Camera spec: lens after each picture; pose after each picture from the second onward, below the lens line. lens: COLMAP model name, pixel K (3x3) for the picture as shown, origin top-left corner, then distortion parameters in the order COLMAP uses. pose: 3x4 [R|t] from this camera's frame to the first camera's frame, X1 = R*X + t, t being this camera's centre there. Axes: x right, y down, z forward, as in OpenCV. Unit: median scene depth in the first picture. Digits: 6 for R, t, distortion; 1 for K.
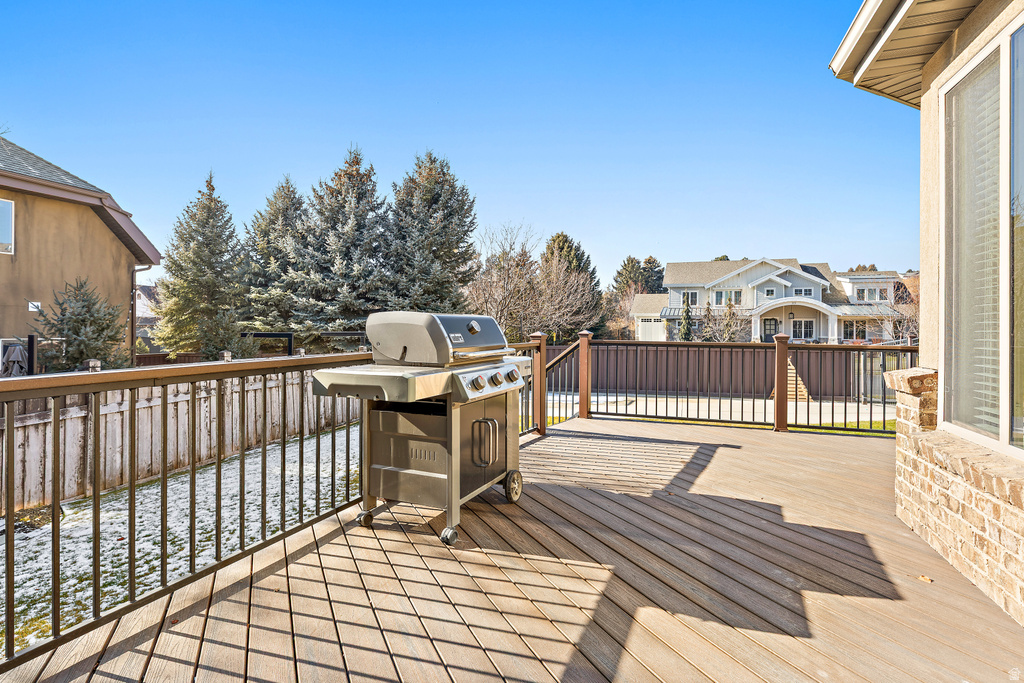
lens RADIAL K [[515.6, 0, 512.2], [0, 515.6, 332.1], [0, 0, 1]] dist [0.001221, -0.000016]
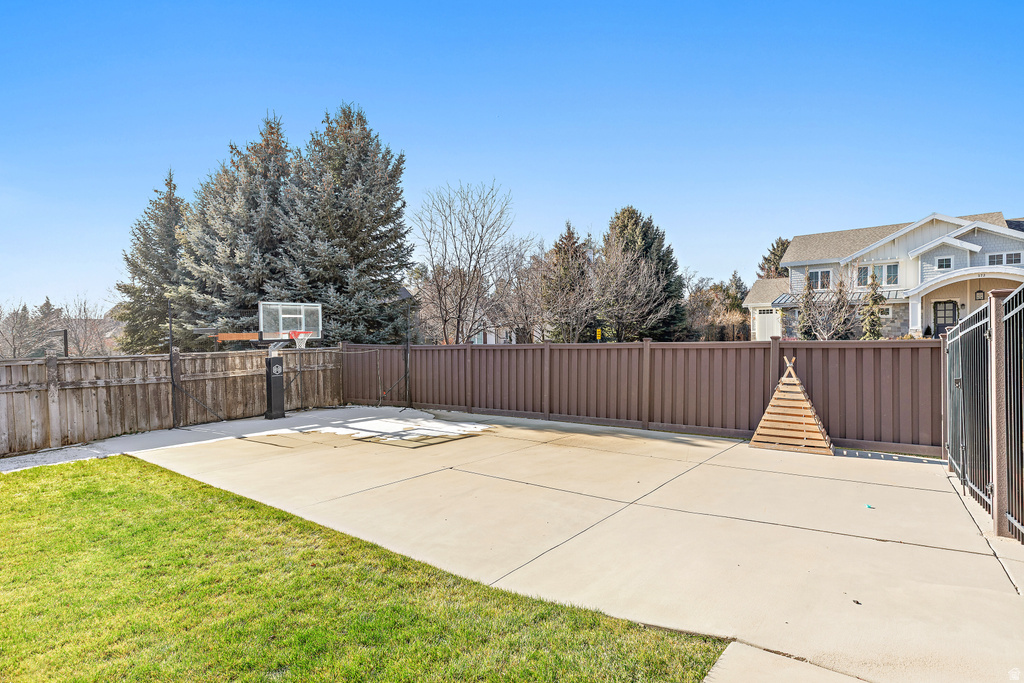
lens RADIAL K [[487.8, 0, 515.3], [0, 487.8, 339.1], [0, 0, 1]] dist [-0.002467, 0.000651]
pose [[0.941185, -0.017355, -0.337445, 0.181656], [0.021167, 0.999747, 0.007621, 0.006961], [0.337228, -0.014316, 0.941314, 0.199566]]
